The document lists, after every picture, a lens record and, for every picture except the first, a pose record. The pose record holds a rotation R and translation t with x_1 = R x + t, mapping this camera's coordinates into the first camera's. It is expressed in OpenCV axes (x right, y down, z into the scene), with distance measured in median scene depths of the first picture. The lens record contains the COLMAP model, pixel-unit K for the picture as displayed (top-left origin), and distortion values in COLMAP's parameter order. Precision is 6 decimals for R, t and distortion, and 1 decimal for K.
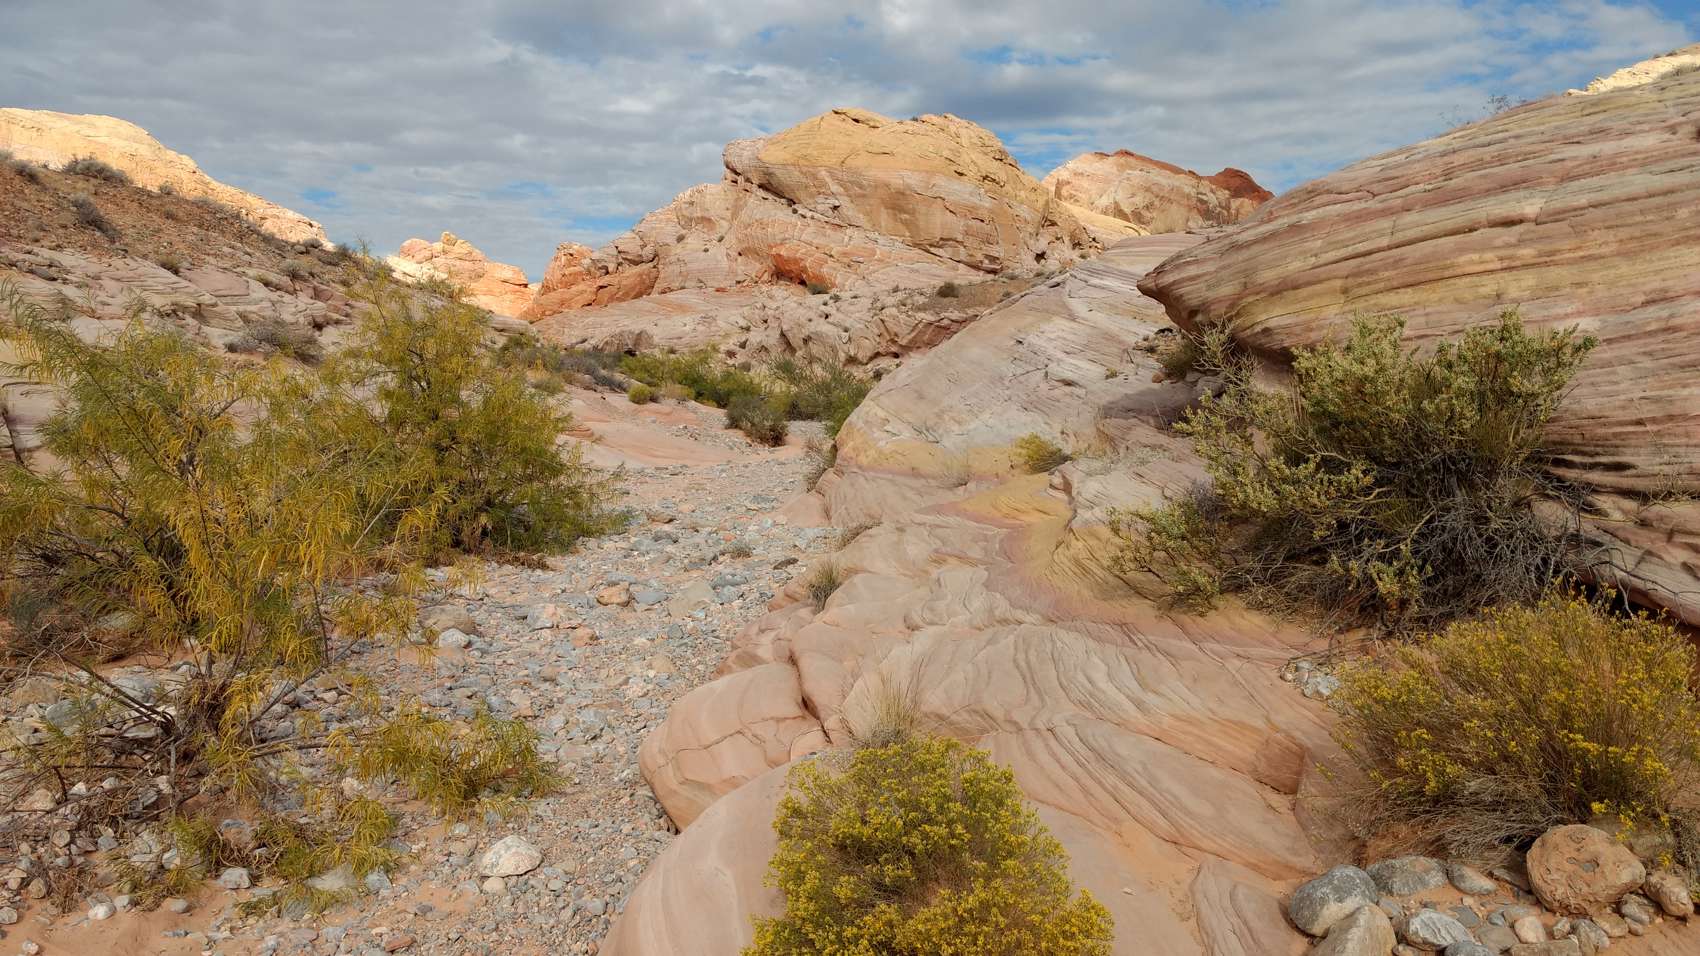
lens RADIAL K [[1336.4, 0, 856.1], [0, 1336.4, 479.9], [0, 0, 1]] dist [0.017616, 0.035420]
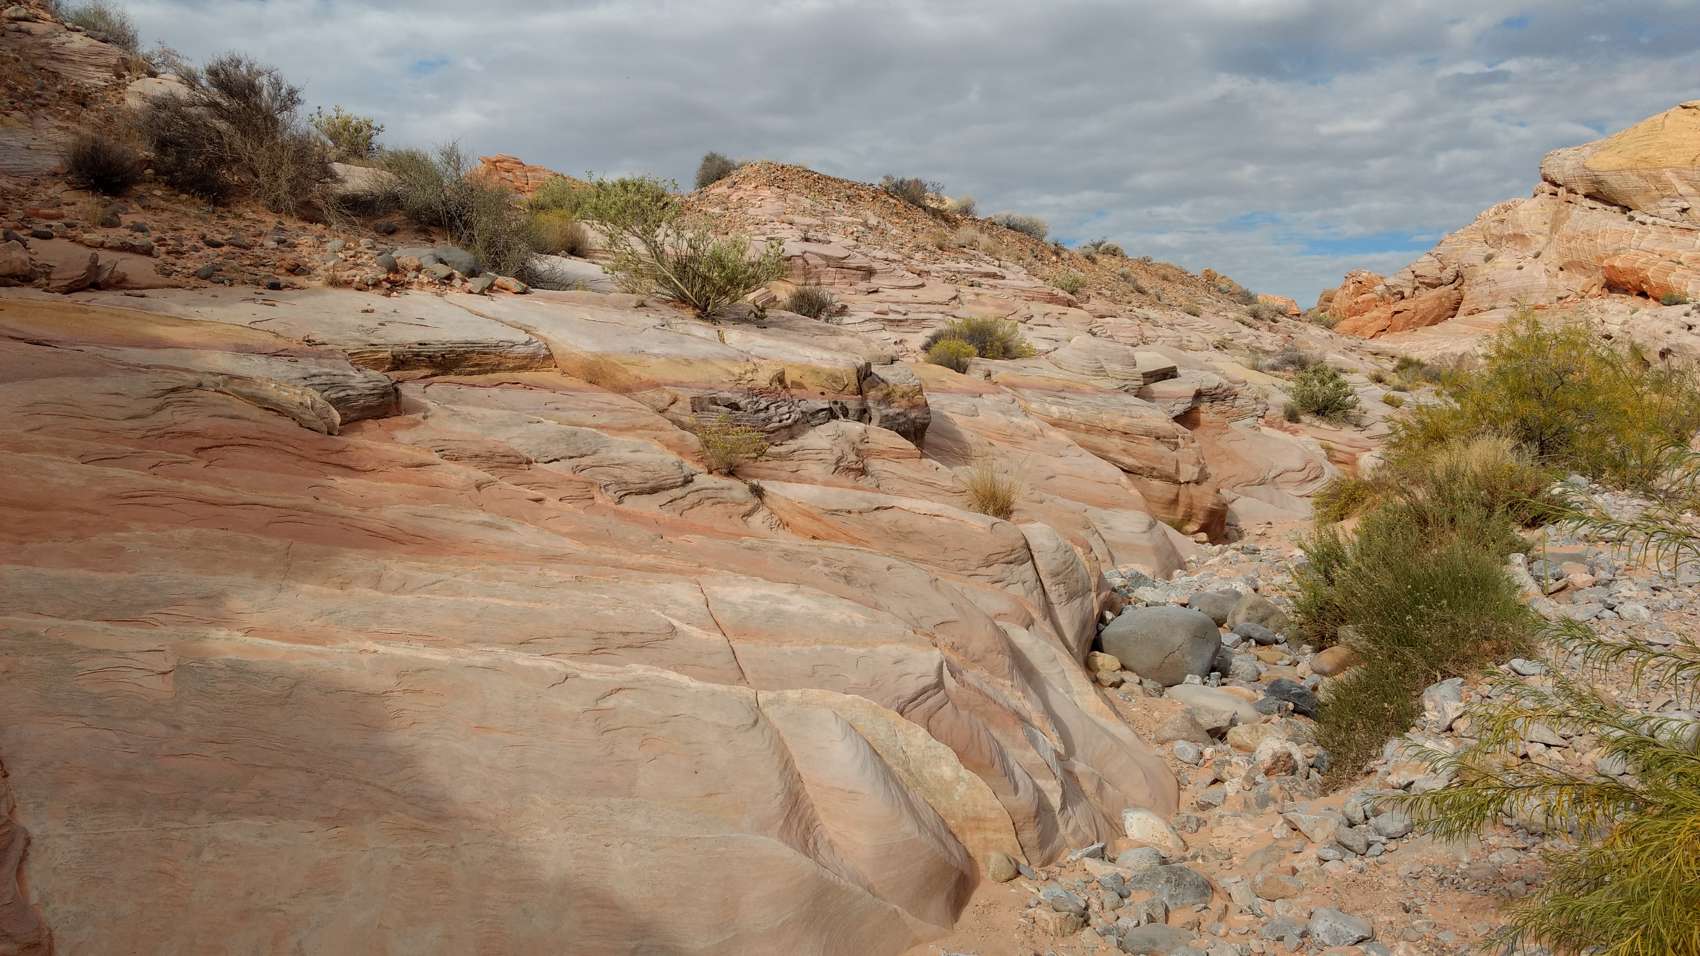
lens RADIAL K [[1336.4, 0, 865.0], [0, 1336.4, 489.6], [0, 0, 1]] dist [0.017616, 0.035420]
pose [[0.866087, 0.012300, -0.499741, -0.371664], [-0.020552, 0.999728, -0.011012, 0.108729], [0.499470, 0.019808, 0.866105, -0.884473]]
